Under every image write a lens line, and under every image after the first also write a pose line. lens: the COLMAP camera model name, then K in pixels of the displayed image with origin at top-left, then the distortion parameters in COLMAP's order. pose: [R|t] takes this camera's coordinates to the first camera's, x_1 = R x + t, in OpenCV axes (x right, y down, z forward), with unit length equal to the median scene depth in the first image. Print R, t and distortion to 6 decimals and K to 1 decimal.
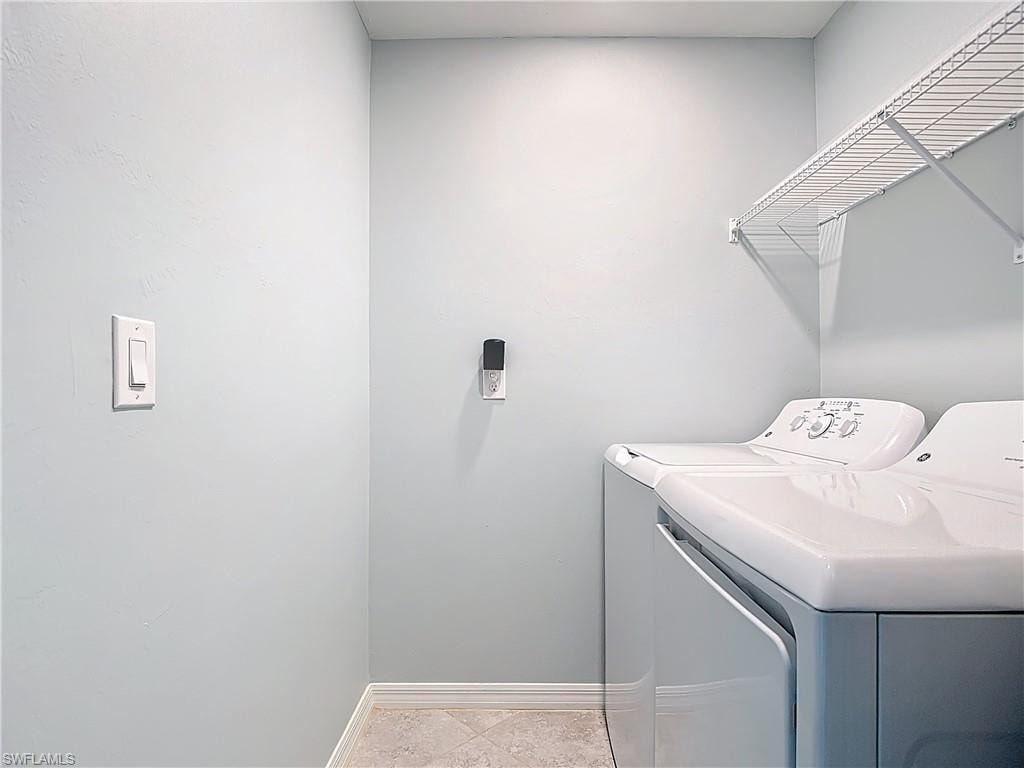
lens RADIAL K [[537.8, 0, 514.6], [0, 537.8, 385.0], [0, 0, 1]] dist [0.004360, -0.013657]
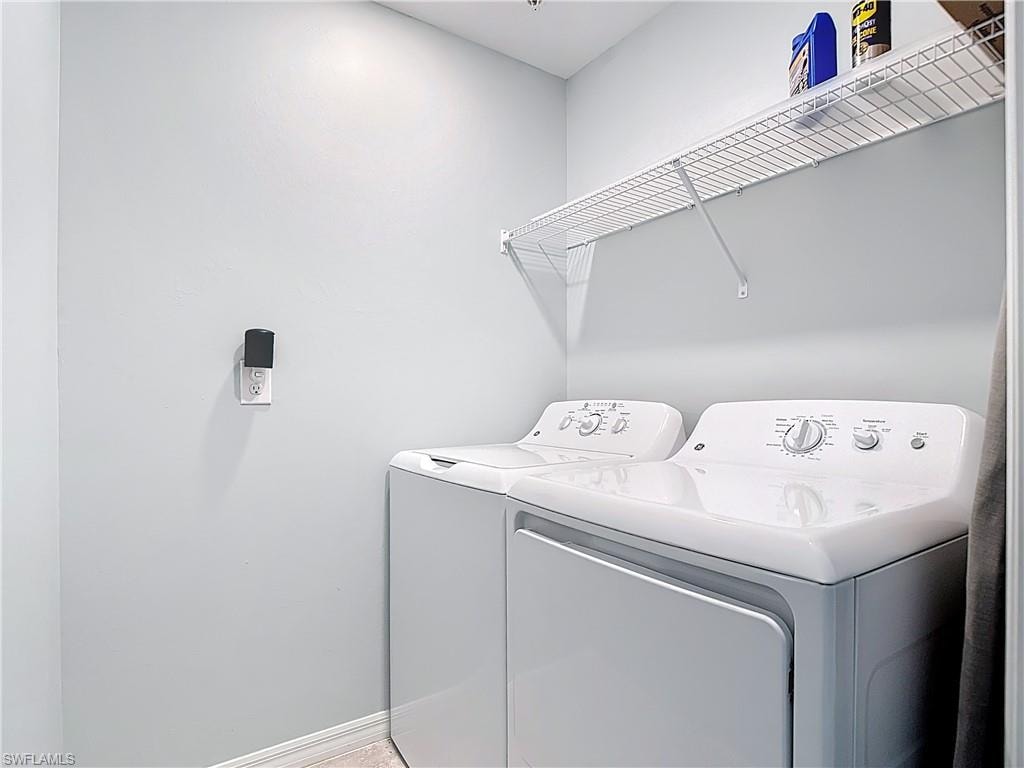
lens RADIAL K [[537.8, 0, 511.0], [0, 537.8, 392.9], [0, 0, 1]] dist [0.004360, -0.013657]
pose [[0.837093, 0.001517, 0.547058, -0.166527], [-0.005168, 0.999973, 0.005136, 0.003388], [-0.547036, -0.007127, 0.837079, 0.112703]]
